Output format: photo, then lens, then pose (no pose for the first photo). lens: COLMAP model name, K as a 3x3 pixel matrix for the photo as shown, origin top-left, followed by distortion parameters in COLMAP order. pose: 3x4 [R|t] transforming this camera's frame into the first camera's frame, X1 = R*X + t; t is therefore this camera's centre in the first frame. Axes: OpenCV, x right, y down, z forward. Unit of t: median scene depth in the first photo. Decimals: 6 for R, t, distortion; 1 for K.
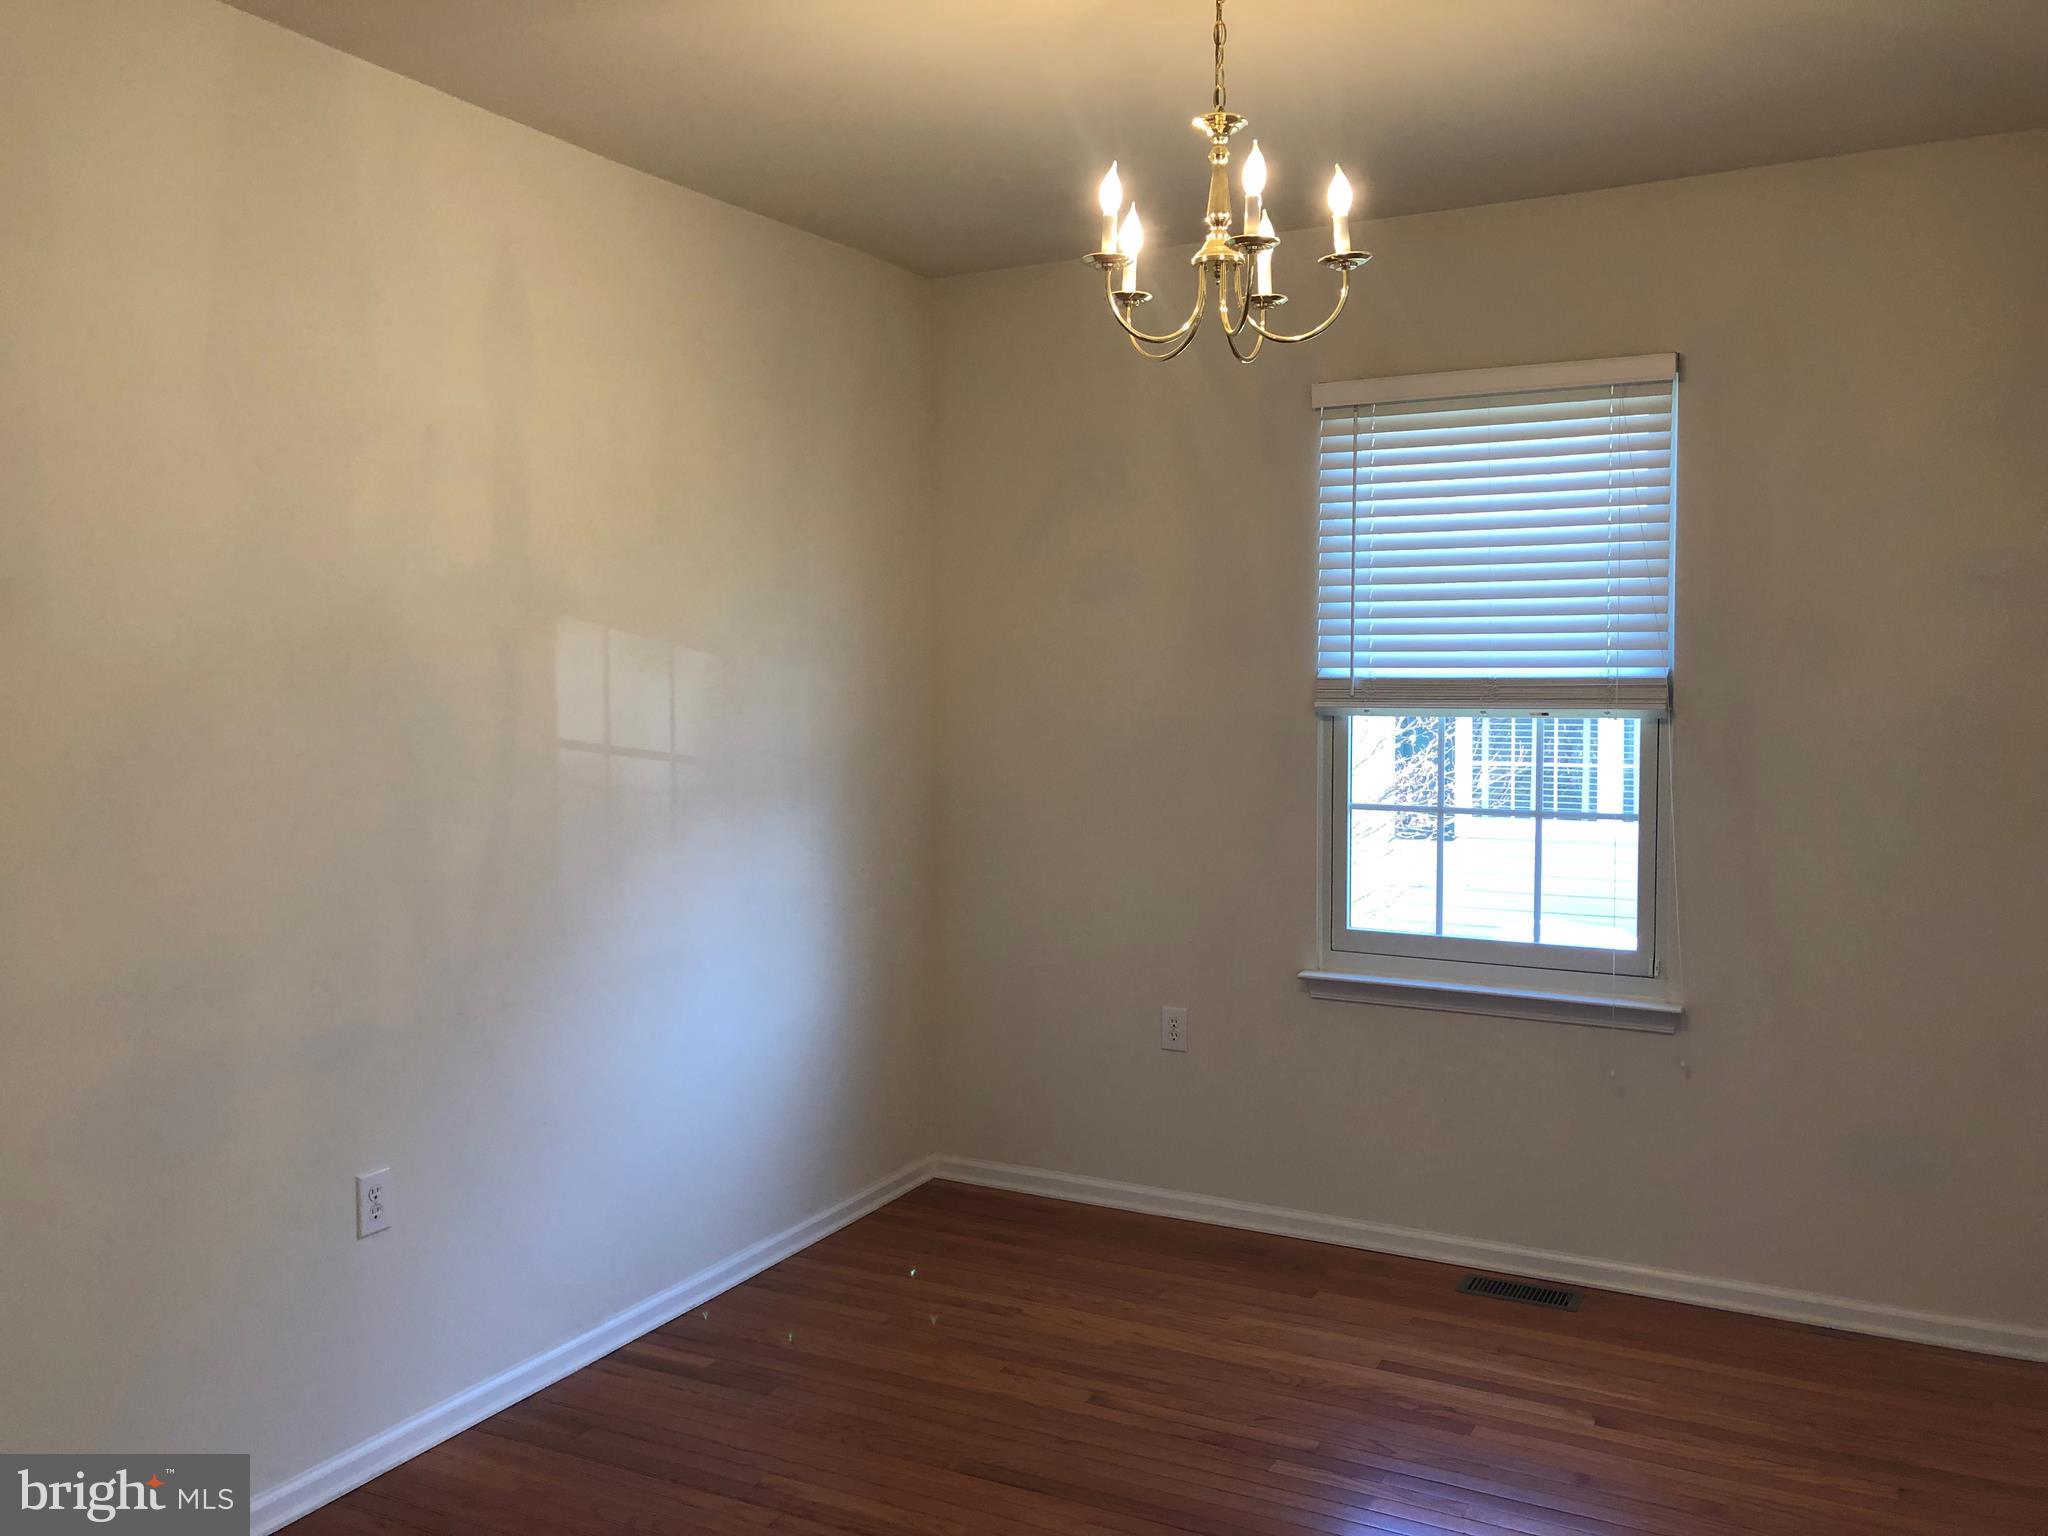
lens RADIAL K [[1668.1, 0, 1017.4], [0, 1668.1, 741.3], [0, 0, 1]] dist [0.050604, -0.058780]
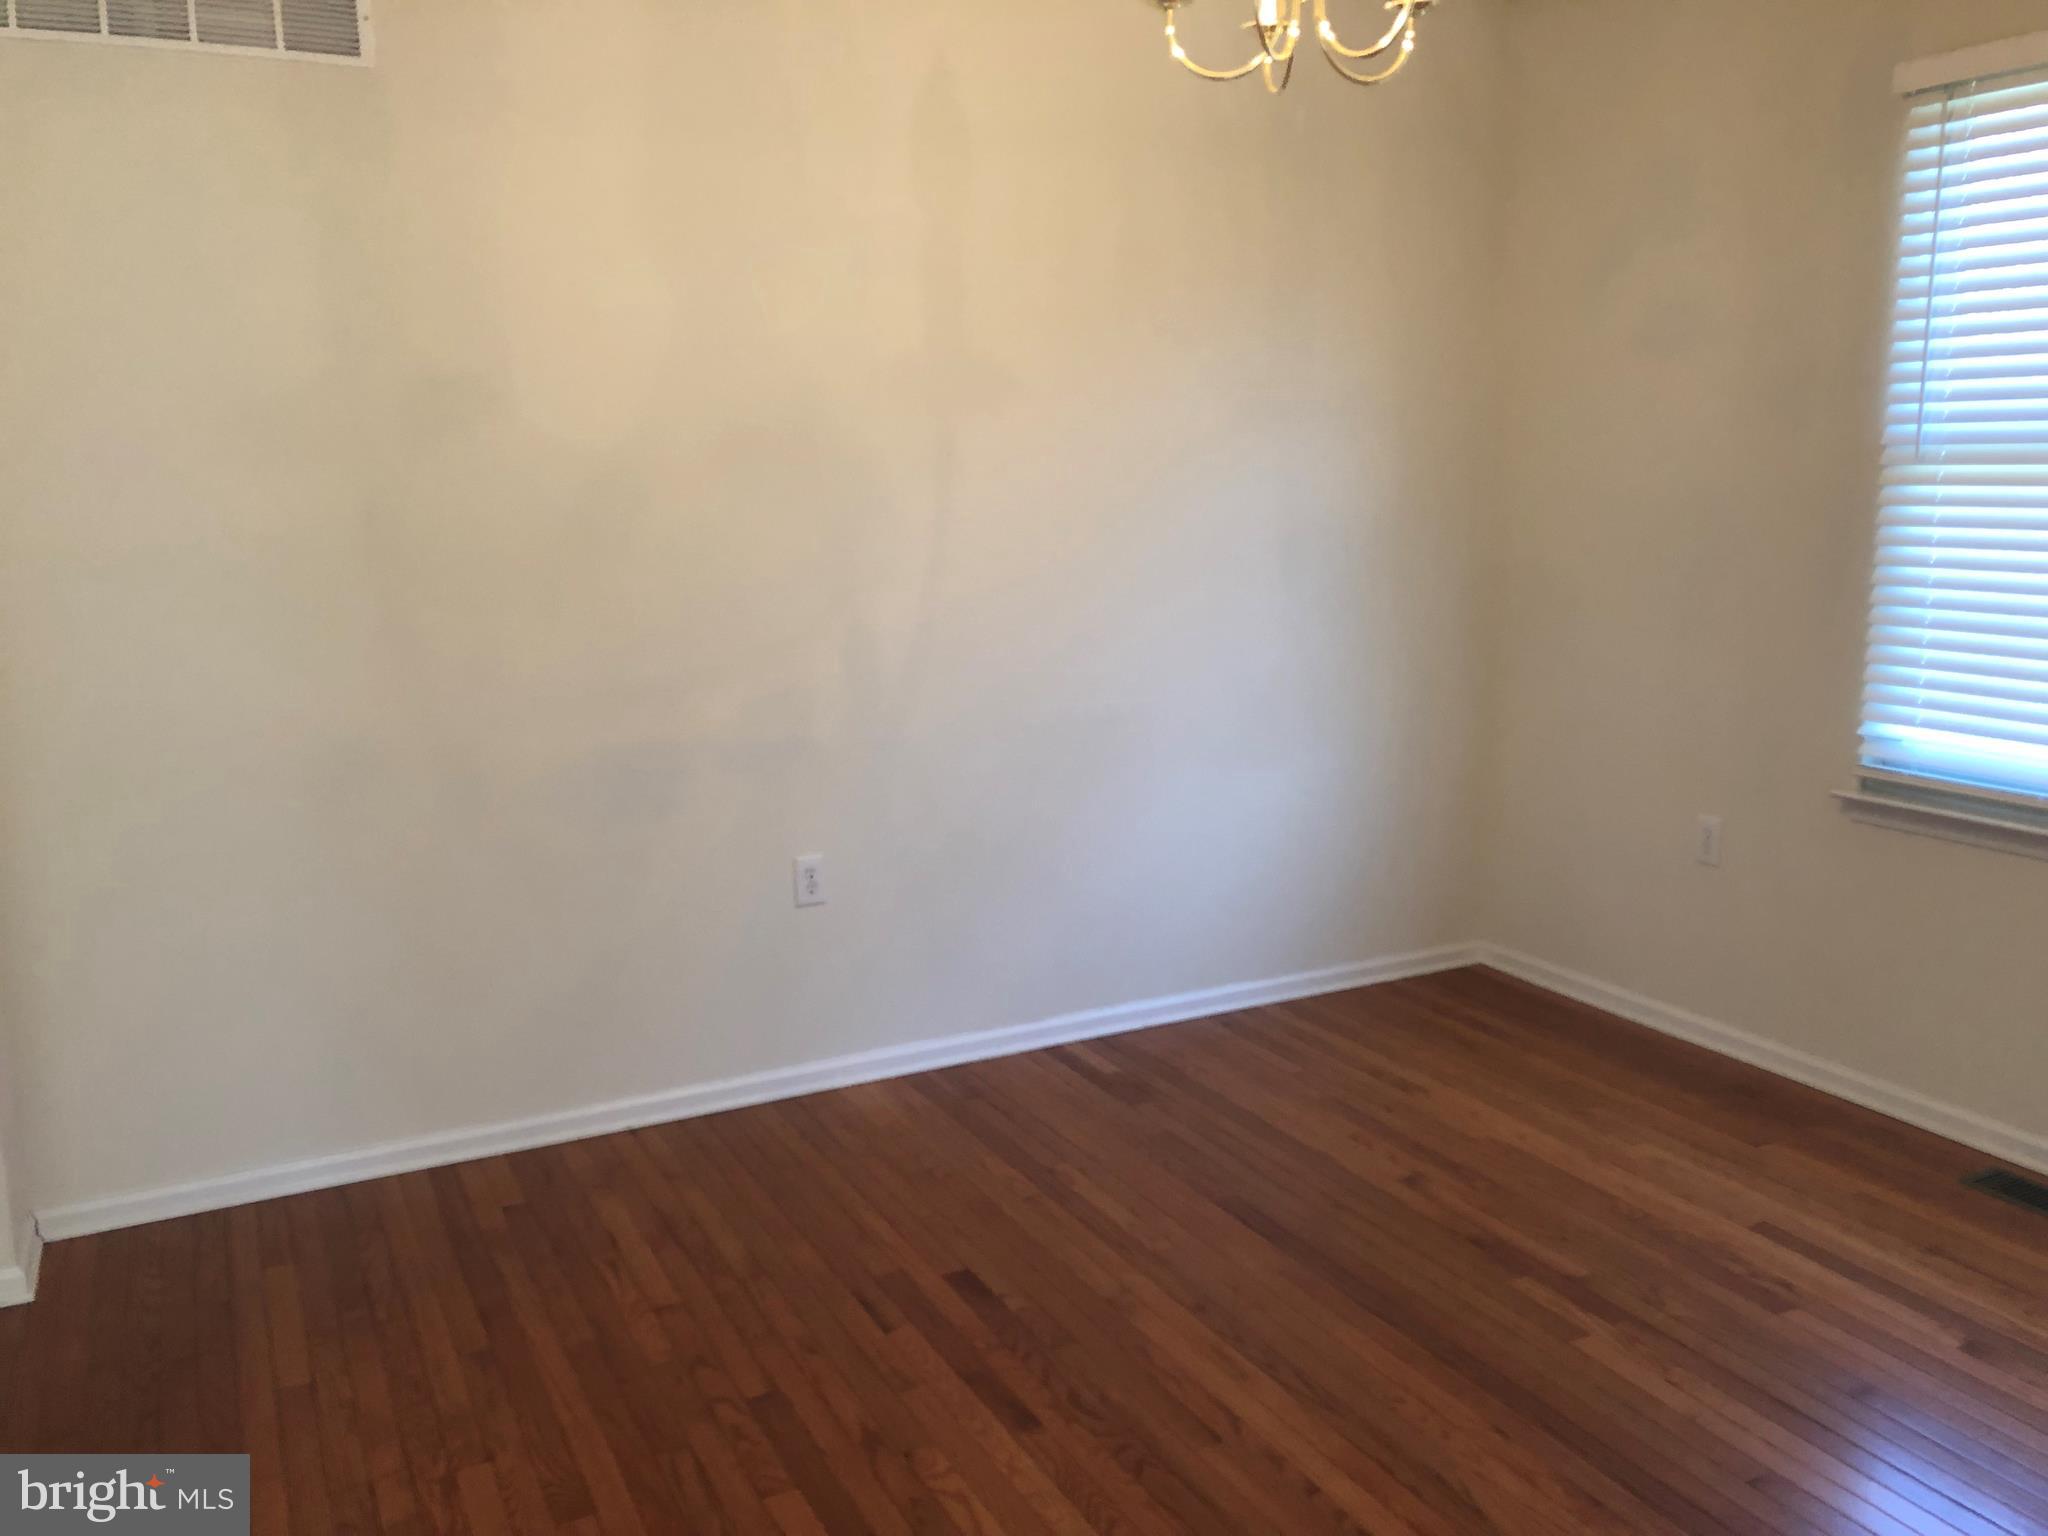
lens RADIAL K [[1668.1, 0, 1017.4], [0, 1668.1, 741.3], [0, 0, 1]] dist [0.050604, -0.058780]
pose [[0.822329, 0.088054, -0.562158, 0.351397], [-0.012057, 0.990428, 0.137501, 0.001822], [0.568885, -0.106293, 0.815520, 0.079869]]
